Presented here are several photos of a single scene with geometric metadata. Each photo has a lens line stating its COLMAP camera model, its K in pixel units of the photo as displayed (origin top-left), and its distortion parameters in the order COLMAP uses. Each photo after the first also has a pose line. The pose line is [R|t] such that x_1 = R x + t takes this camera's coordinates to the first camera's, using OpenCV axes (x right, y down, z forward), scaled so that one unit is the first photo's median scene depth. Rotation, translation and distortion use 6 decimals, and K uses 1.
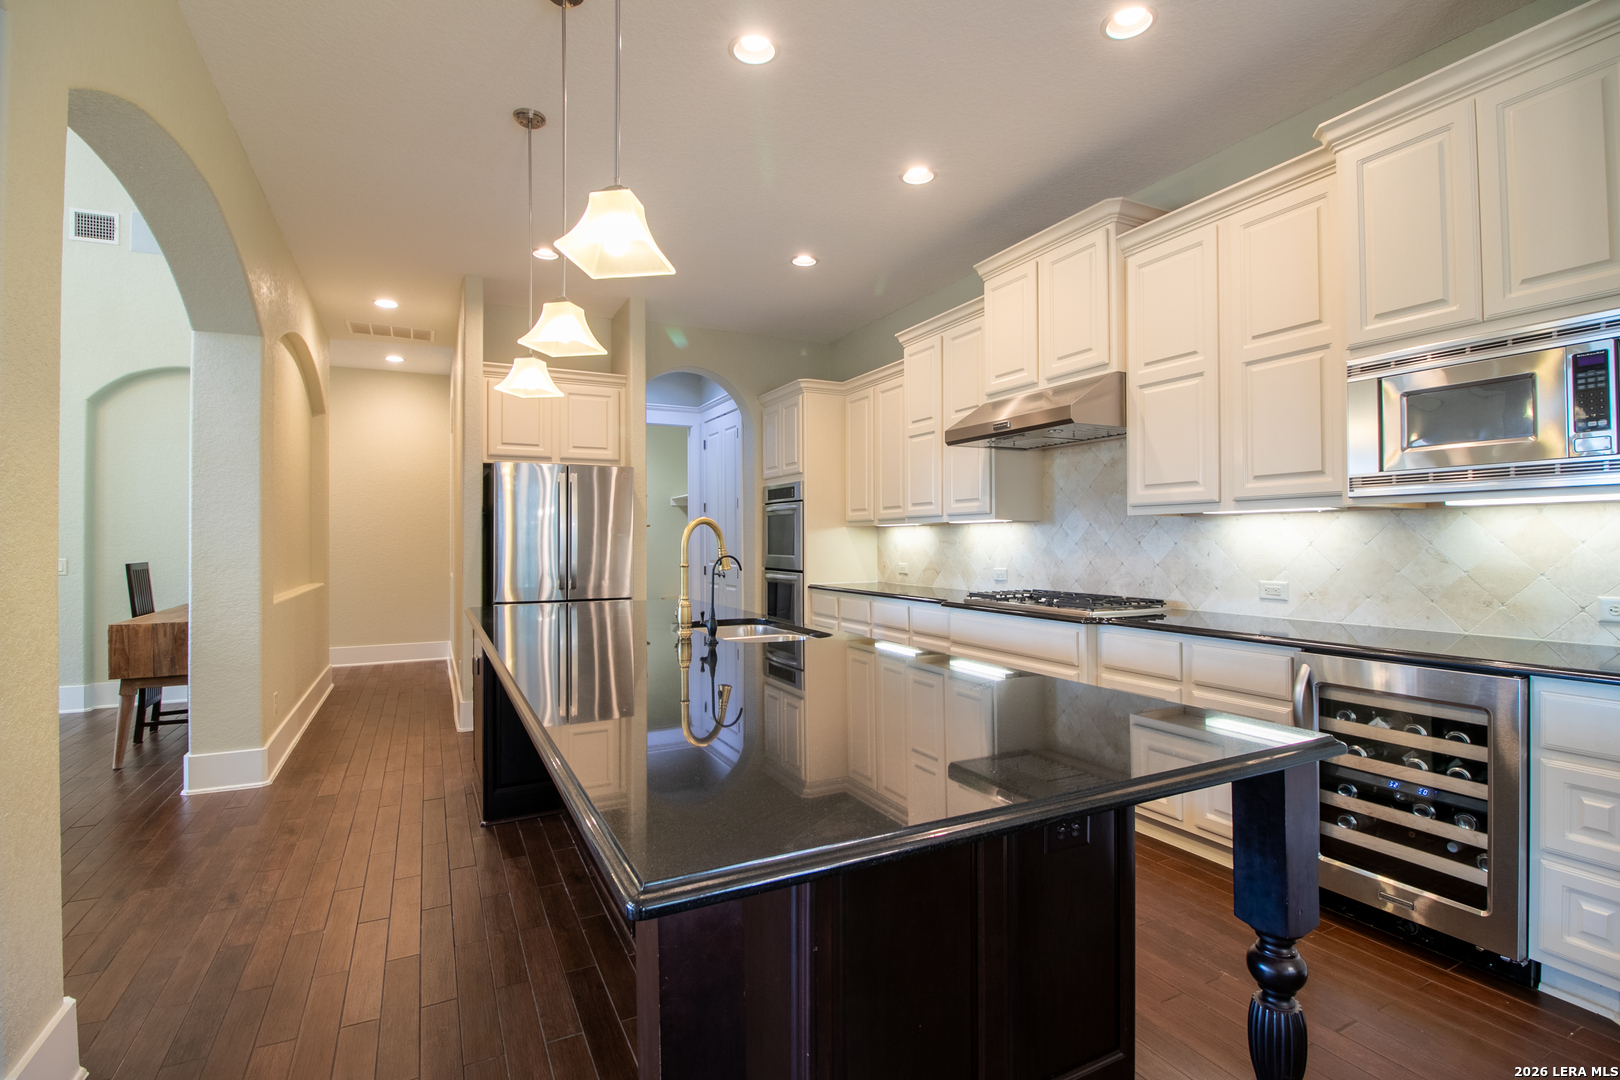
lens RADIAL K [[750.7, 0, 814.9], [0, 750.7, 533.4], [0, 0, 1]] dist [-0.006803, -0.007508]
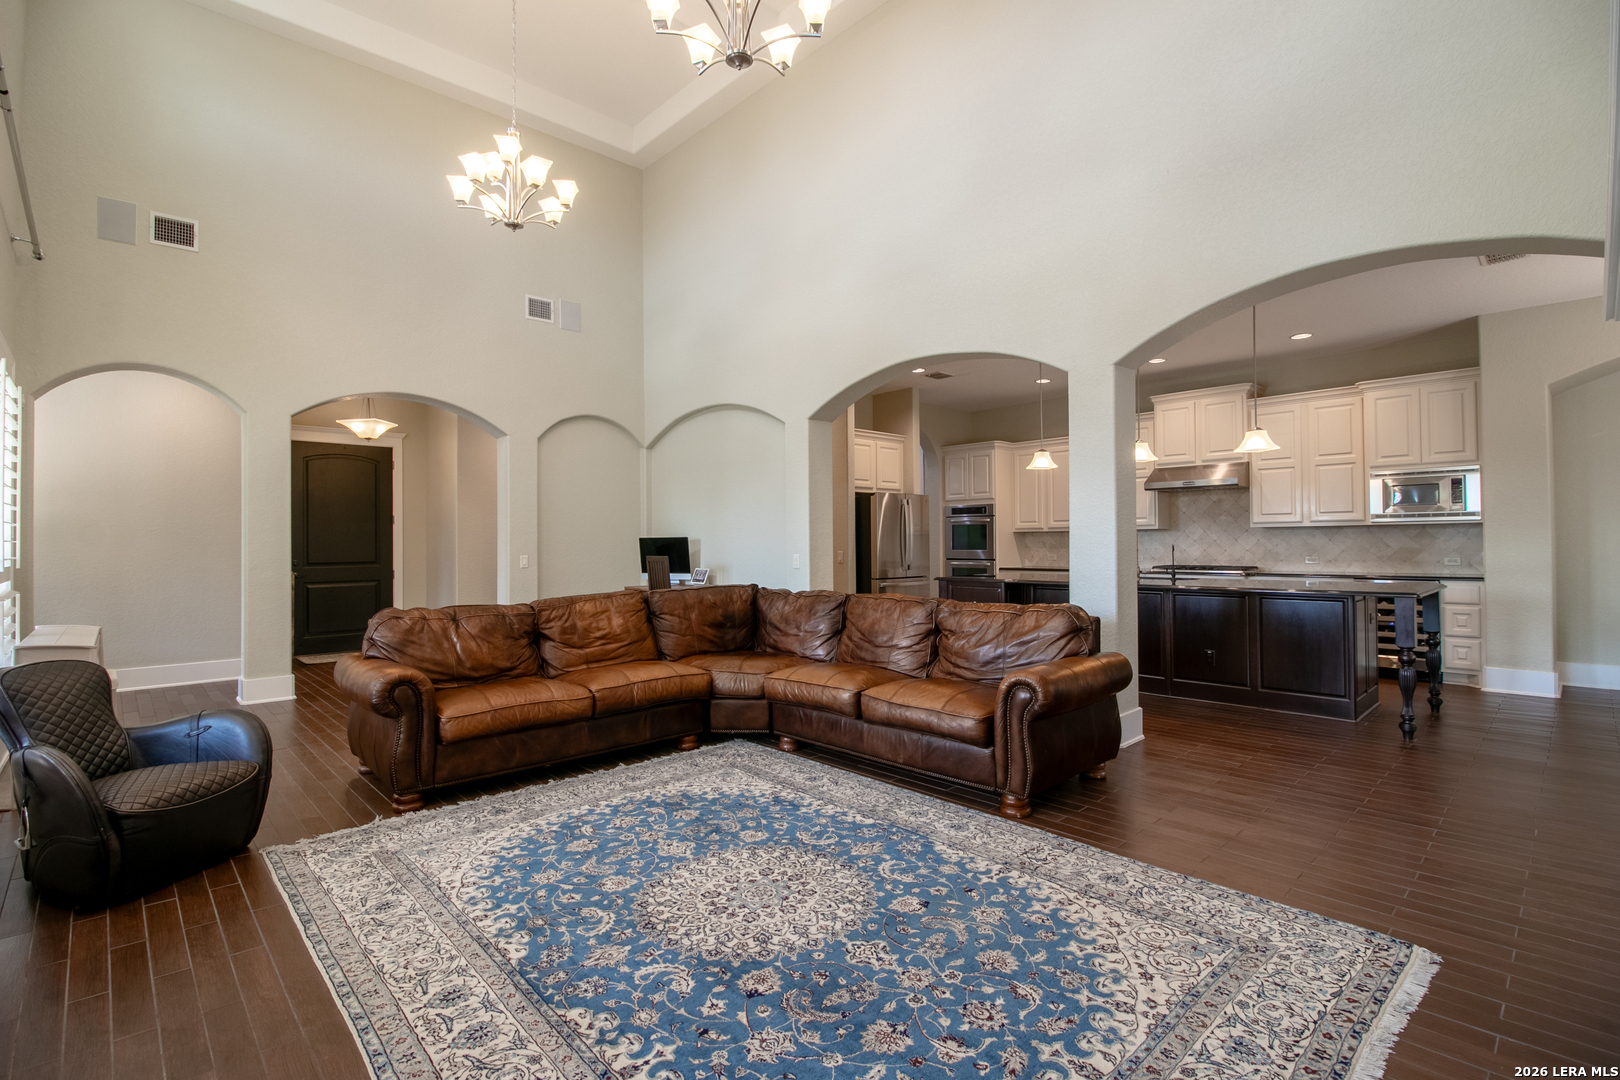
lens RADIAL K [[750.7, 0, 811.5], [0, 750.7, 538.5], [0, 0, 1]] dist [-0.006803, -0.007508]
pose [[0.959836, -0.001186, 0.280559, -1.129404], [0.000303, 0.999995, 0.003191, 0.000281], [-0.280562, -0.002978, 0.959831, -0.581741]]
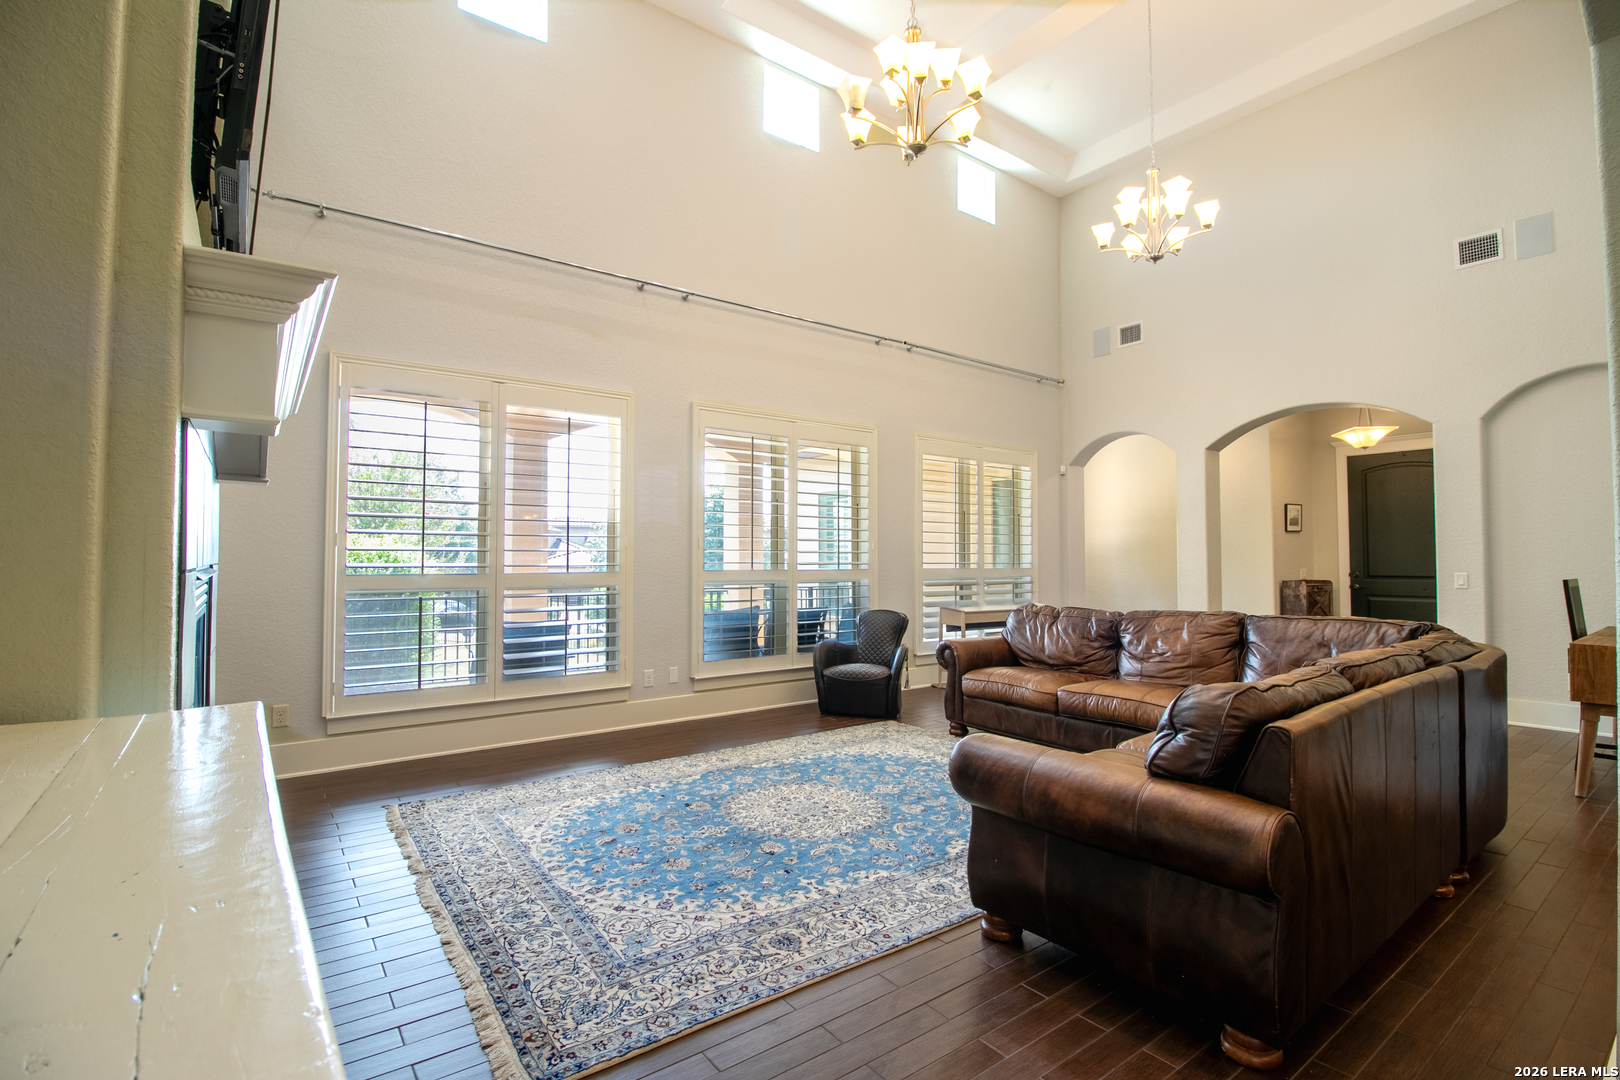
lens RADIAL K [[750.7, 0, 796.8], [0, 750.7, 536.6], [0, 0, 1]] dist [-0.006803, -0.007508]
pose [[0.153862, -0.022917, -0.987827, -0.153799], [0.004382, 0.999737, -0.022510, 0.002917], [0.988083, -0.000865, 0.153922, -0.124849]]
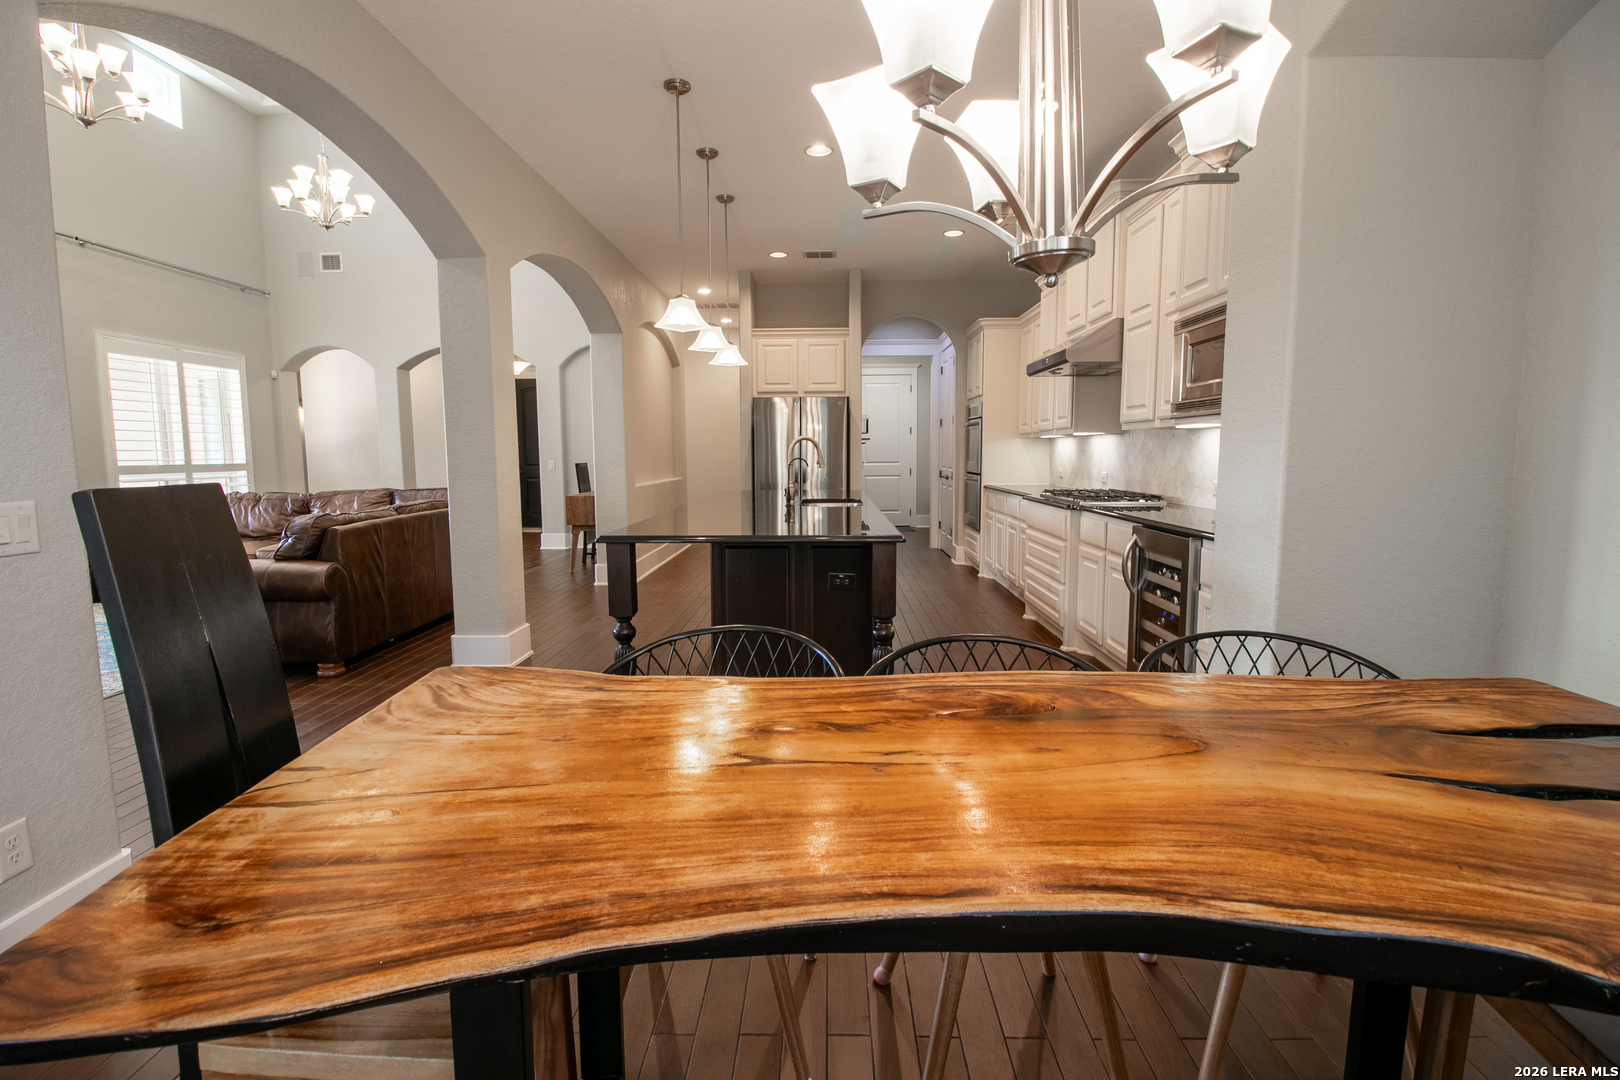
lens RADIAL K [[750.7, 0, 808.8], [0, 750.7, 527.8], [0, 0, 1]] dist [-0.006803, -0.007508]
pose [[0.877810, 0.048900, -0.476506, 0.449154], [0.005348, 0.993713, 0.111830, -0.003032], [0.478979, -0.100713, 0.872030, -0.330937]]
